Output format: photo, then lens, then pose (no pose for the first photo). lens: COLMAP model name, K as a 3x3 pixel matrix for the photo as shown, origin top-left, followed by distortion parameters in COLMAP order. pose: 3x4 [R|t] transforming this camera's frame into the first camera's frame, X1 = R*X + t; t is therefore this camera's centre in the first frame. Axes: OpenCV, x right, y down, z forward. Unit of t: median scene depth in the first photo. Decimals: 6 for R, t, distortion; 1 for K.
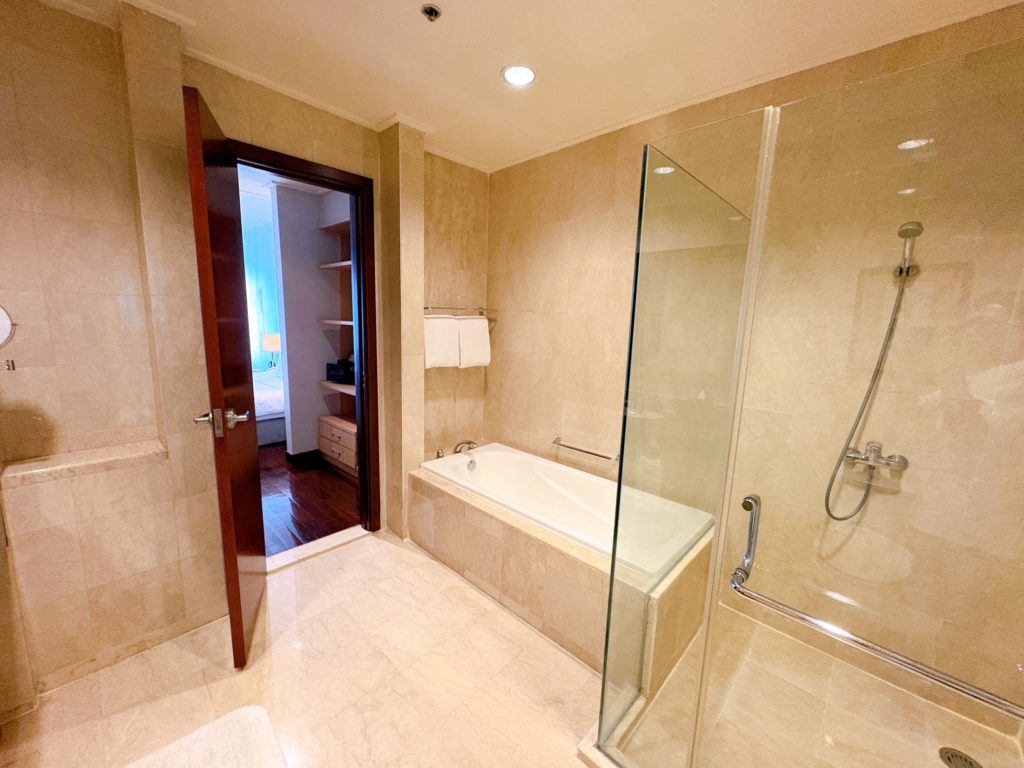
lens RADIAL K [[411.7, 0, 513.4], [0, 411.7, 382.2], [0, 0, 1]] dist [-0.001809, -0.000072]
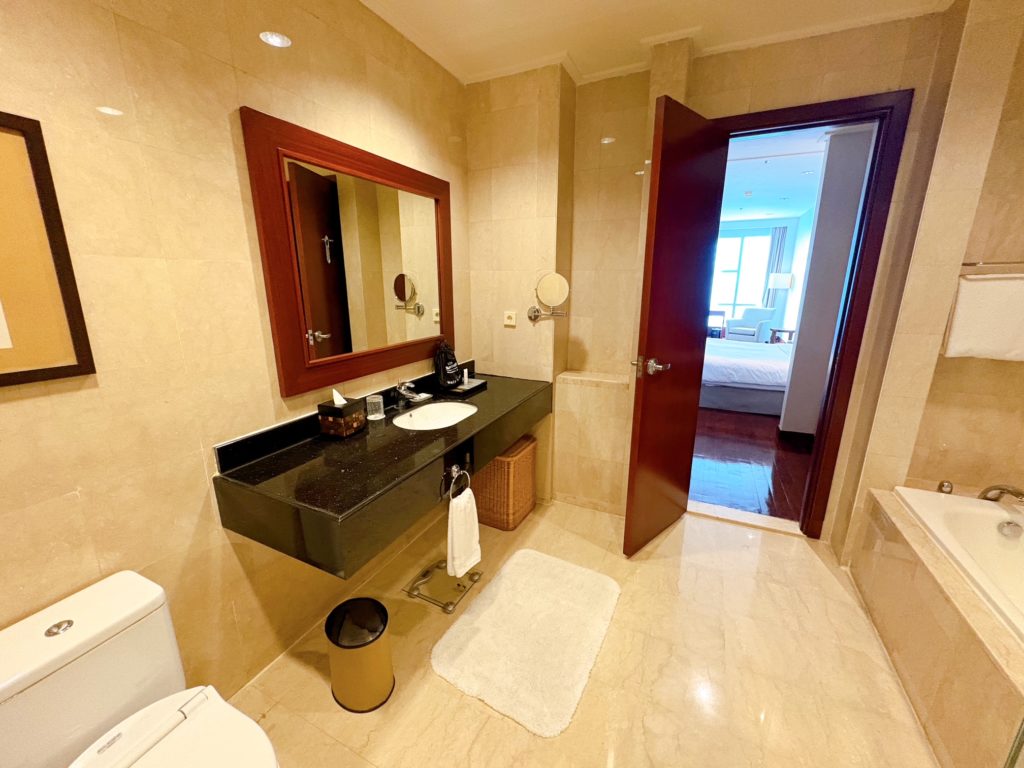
lens RADIAL K [[411.7, 0, 514.4], [0, 411.7, 387.3], [0, 0, 1]] dist [-0.001809, -0.000072]
pose [[0.299748, 0.203439, -0.932075, 0.245996], [-0.136856, 0.976063, 0.169029, -0.001770], [0.944151, 0.076894, 0.320415, 0.144586]]
